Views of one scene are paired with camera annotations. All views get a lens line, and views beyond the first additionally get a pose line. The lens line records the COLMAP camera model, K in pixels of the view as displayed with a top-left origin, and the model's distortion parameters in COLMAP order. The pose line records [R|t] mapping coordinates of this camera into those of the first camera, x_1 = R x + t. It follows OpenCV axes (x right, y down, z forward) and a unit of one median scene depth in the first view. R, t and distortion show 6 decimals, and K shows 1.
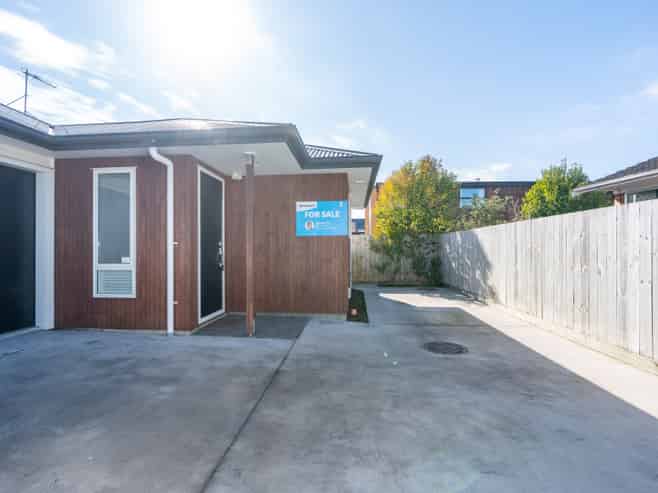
lens RADIAL K [[334.0, 0, 325.2], [0, 334.0, 246.9], [0, 0, 1]] dist [-0.006131, 0.001022]
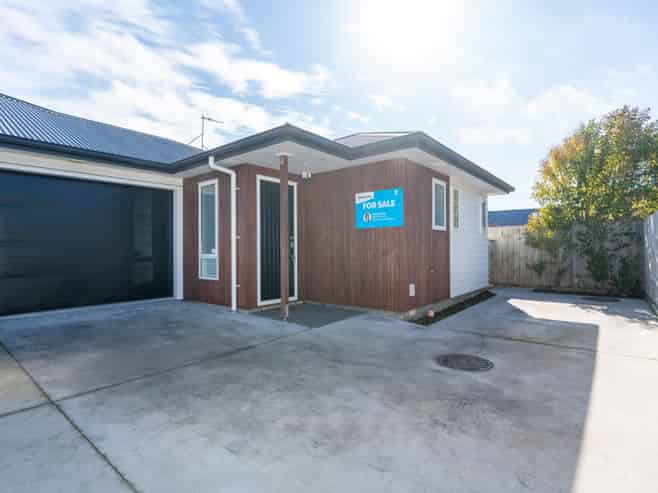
lens RADIAL K [[357.6, 0, 329.0], [0, 357.6, 246.5], [0, 0, 1]] dist [0.001307, 0.000286]
pose [[0.819987, -0.004547, -0.572364, 0.552346], [0.006233, 0.999980, 0.000985, 0.022647], [0.572348, -0.004375, 0.819999, 0.112059]]
